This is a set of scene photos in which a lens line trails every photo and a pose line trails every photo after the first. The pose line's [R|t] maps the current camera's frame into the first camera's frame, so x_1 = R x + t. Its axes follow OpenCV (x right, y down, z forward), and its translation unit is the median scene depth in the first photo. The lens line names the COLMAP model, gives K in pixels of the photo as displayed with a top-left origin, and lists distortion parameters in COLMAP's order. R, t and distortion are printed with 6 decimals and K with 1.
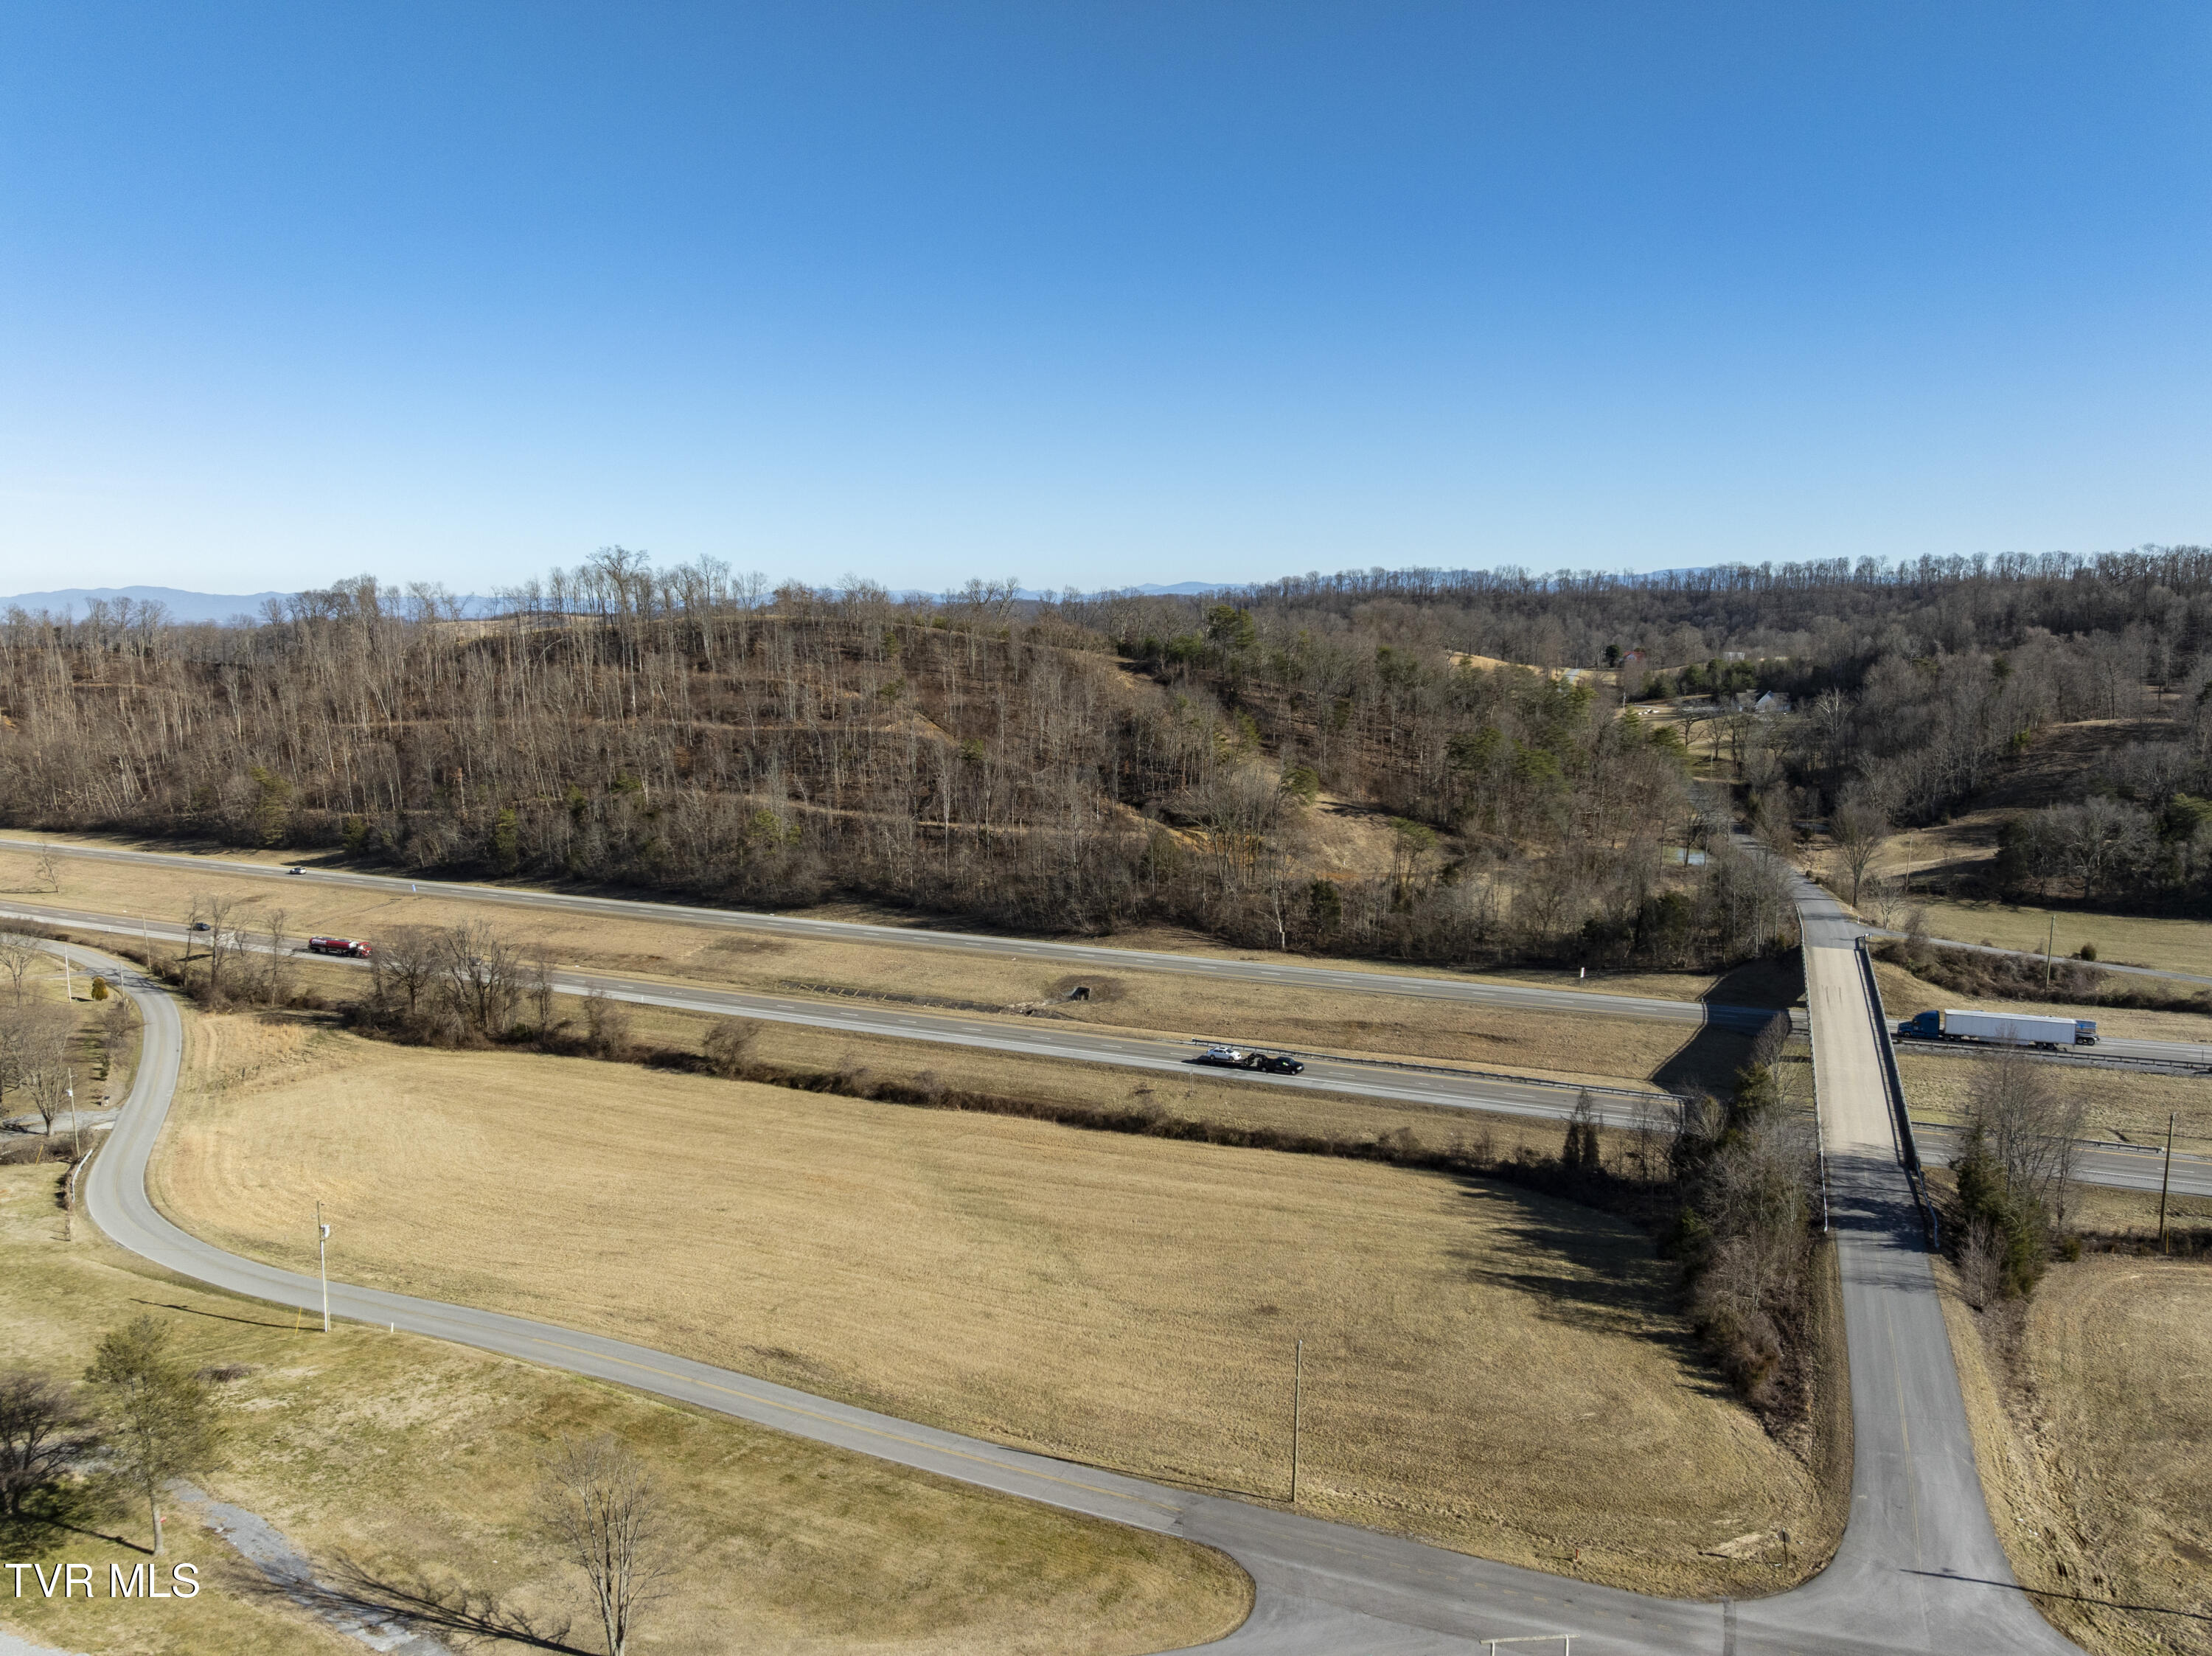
lens RADIAL K [[1550.8, 0, 1143.1], [0, 1550.8, 829.9], [0, 0, 1]] dist [-0.050019, 0.026102]
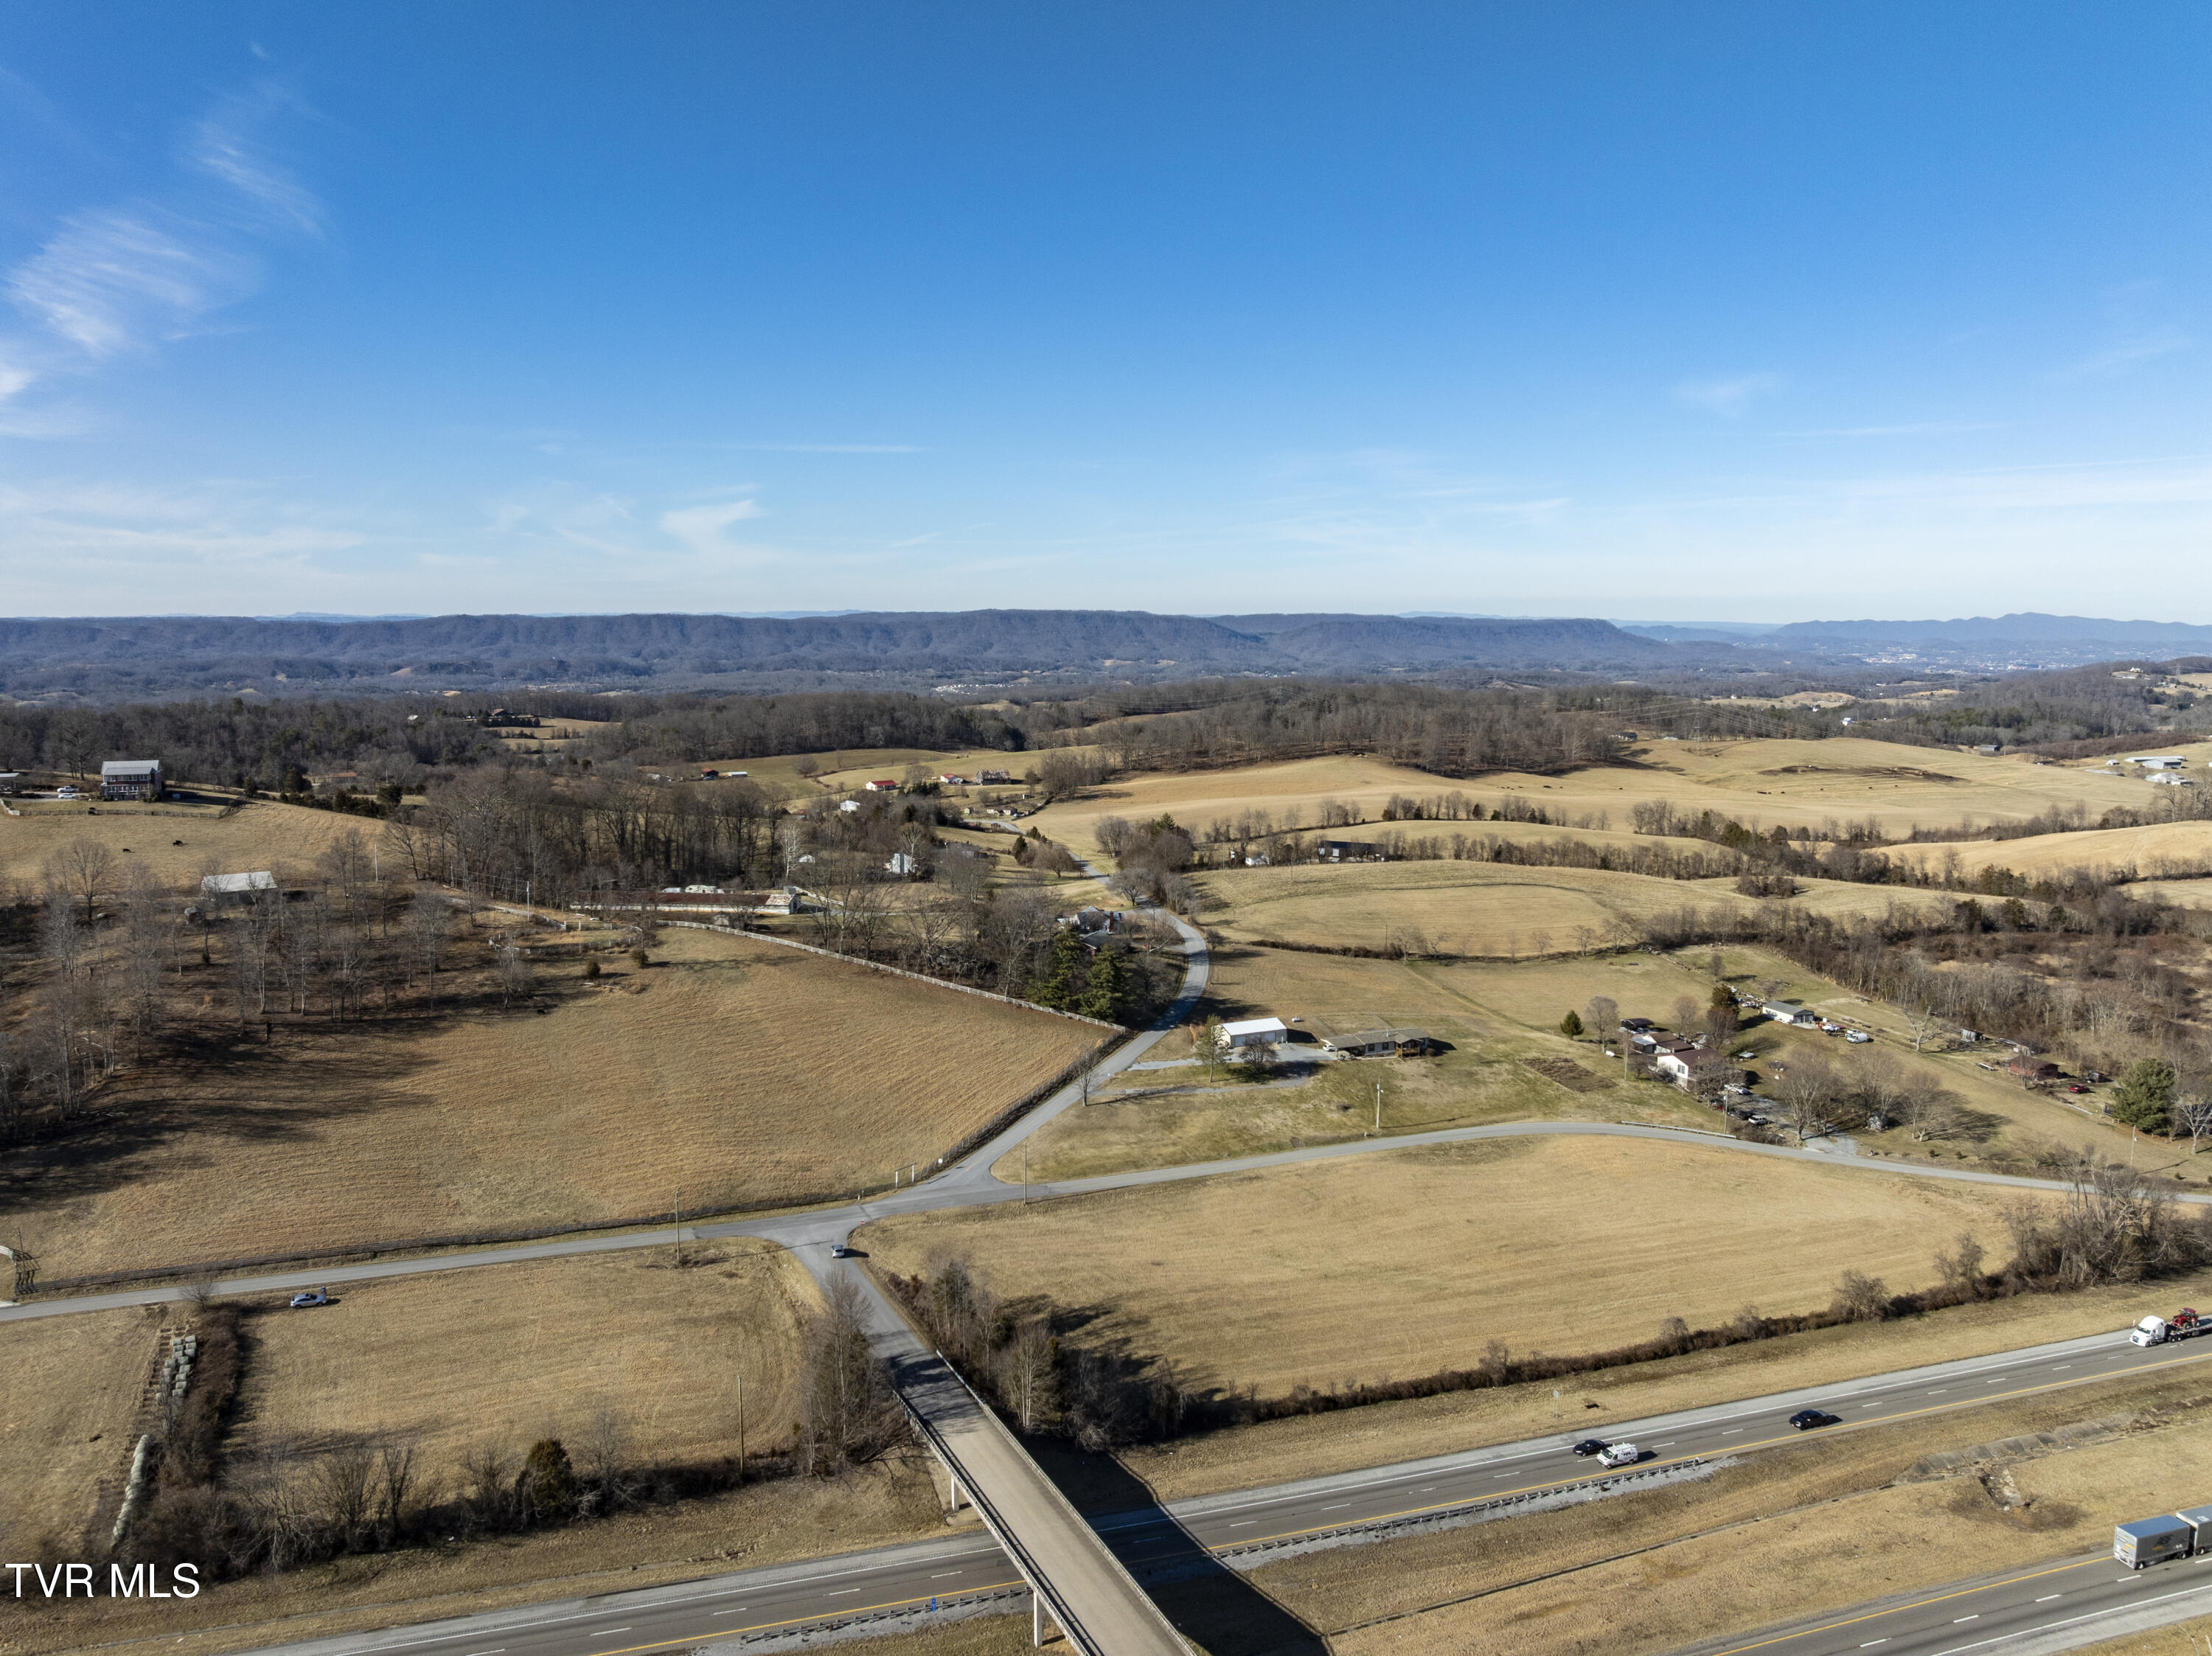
lens RADIAL K [[1583.5, 0, 1116.9], [0, 1583.5, 793.4], [0, 0, 1]] dist [-0.039064, -0.002471]
pose [[-0.683814, 0.079564, -0.725306, 1.048391], [-0.100927, 0.974168, 0.202016, -0.450773], [0.722643, 0.211344, -0.658119, 1.512709]]
